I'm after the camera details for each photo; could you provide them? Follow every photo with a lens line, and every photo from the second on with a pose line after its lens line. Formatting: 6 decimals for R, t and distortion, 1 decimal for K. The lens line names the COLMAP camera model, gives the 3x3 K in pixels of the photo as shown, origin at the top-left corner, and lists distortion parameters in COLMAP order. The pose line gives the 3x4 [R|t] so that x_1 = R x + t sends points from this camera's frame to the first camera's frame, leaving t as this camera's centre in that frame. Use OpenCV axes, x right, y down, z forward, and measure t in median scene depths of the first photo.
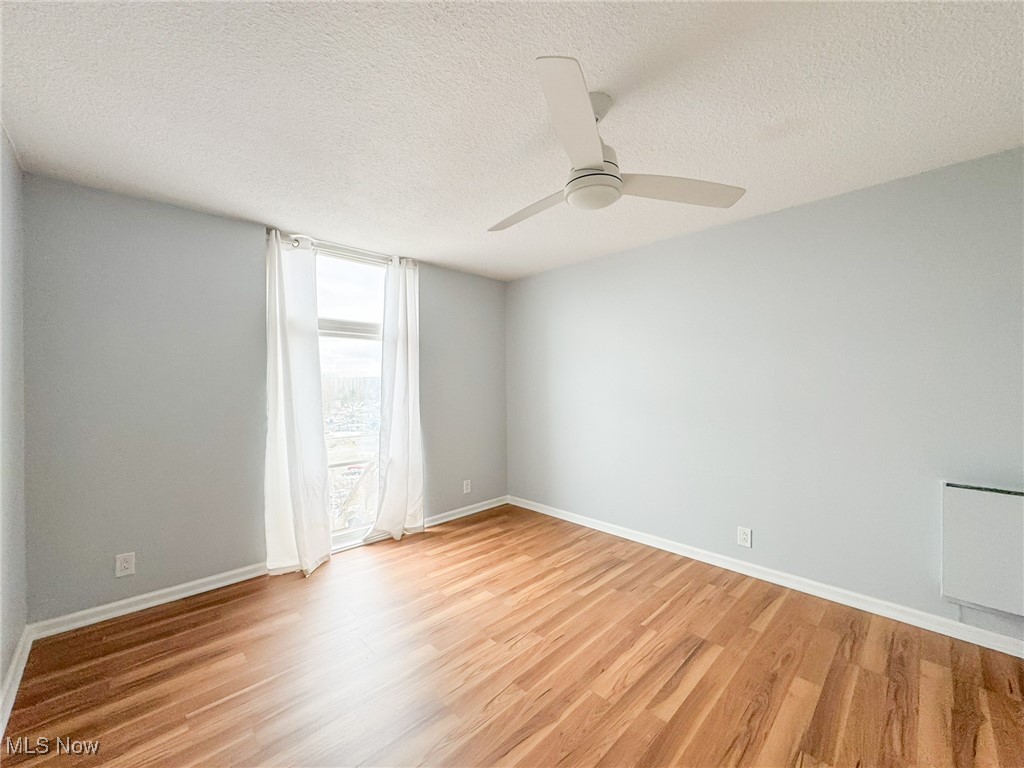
lens RADIAL K [[416.7, 0, 507.8], [0, 416.7, 386.1], [0, 0, 1]] dist [-0.009129, -0.000280]
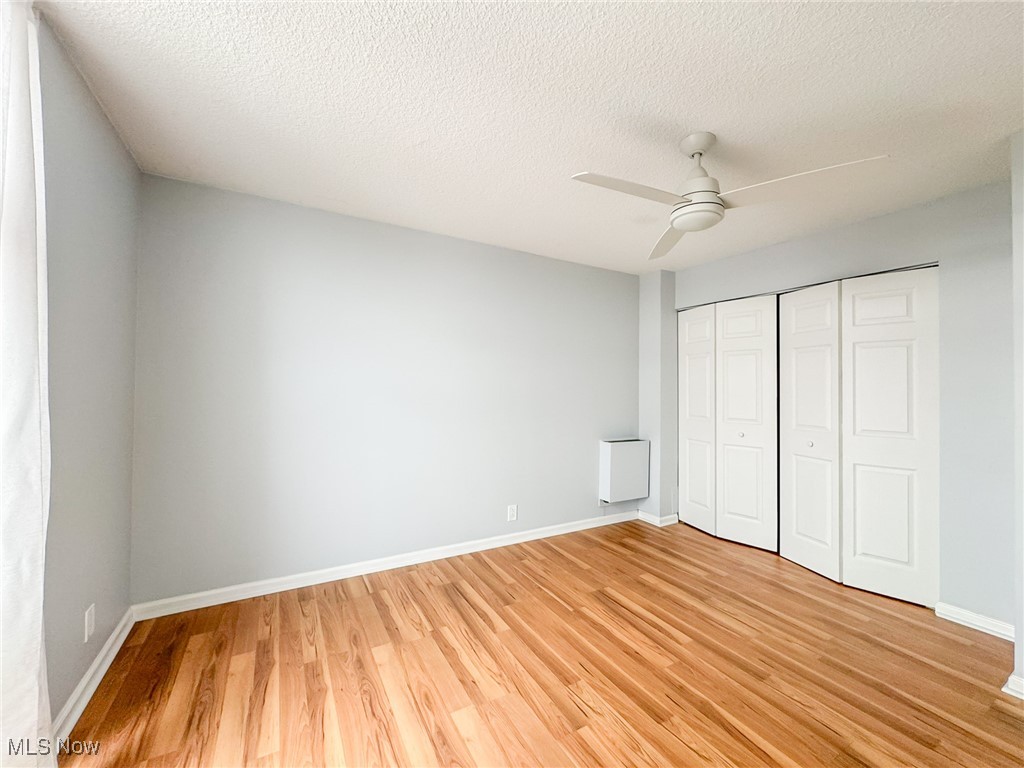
lens RADIAL K [[416.7, 0, 505.0], [0, 416.7, 381.3], [0, 0, 1]] dist [-0.009129, -0.000280]
pose [[0.224151, 0.025821, 0.974212, -0.627157], [-0.003695, 0.999664, -0.025646, 0.014966], [-0.974547, 0.002149, 0.224171, 0.764191]]
